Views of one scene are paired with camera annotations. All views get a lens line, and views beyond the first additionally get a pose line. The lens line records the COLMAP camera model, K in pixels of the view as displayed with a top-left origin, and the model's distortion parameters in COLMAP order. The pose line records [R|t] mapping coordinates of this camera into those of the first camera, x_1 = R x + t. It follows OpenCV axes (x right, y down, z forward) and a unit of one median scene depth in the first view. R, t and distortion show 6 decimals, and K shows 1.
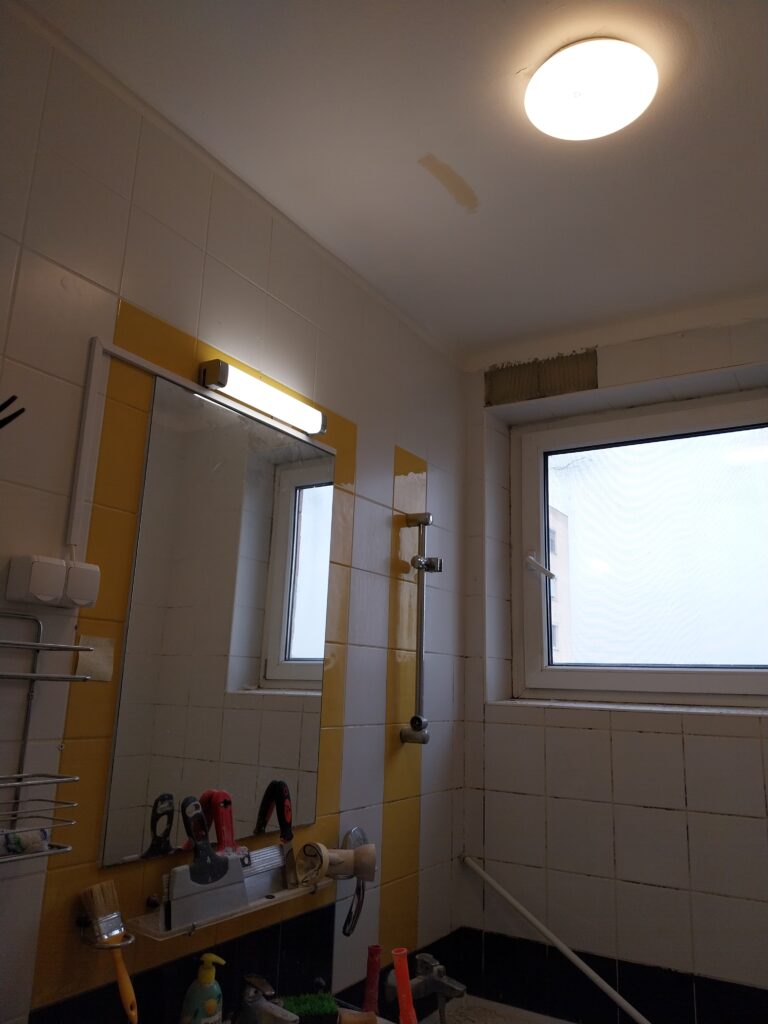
lens RADIAL K [[781.2, 0, 386.7], [0, 781.2, 511.5], [0, 0, 1]] dist [-0.004962, -0.018419]
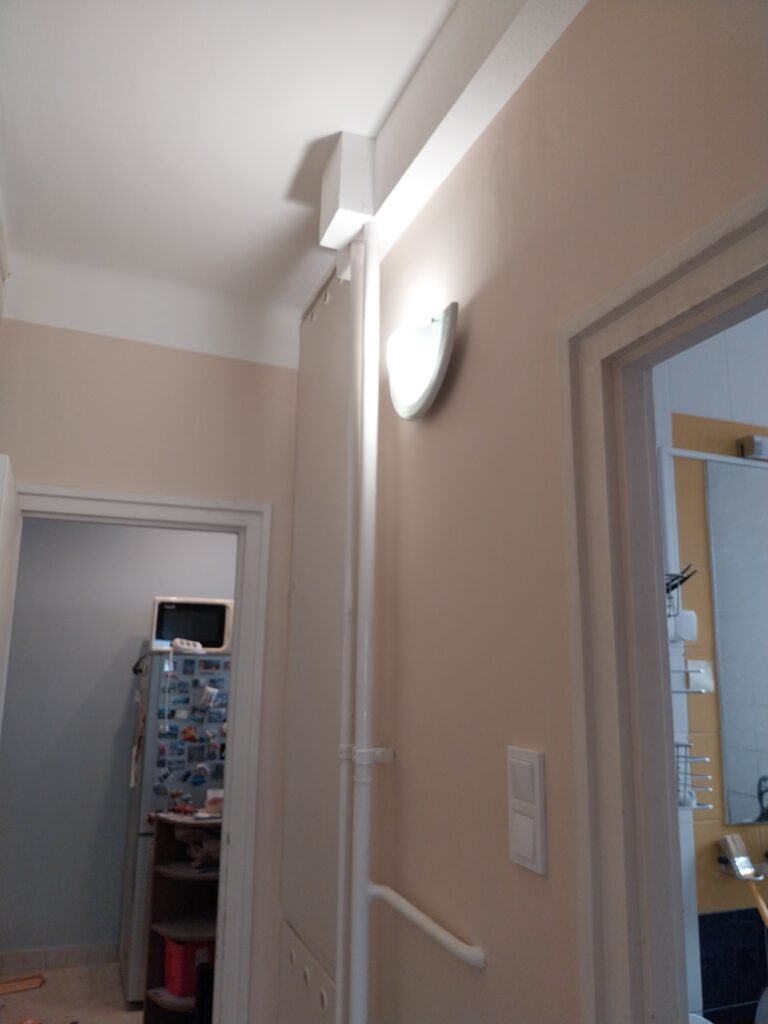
lens RADIAL K [[781.2, 0, 385.6], [0, 781.2, 506.7], [0, 0, 1]] dist [-0.004962, -0.018419]
pose [[0.797198, -0.139416, -0.587399, 0.046548], [0.140038, 0.989136, -0.044712, -0.137955], [0.587251, -0.046614, 0.808061, -0.482569]]
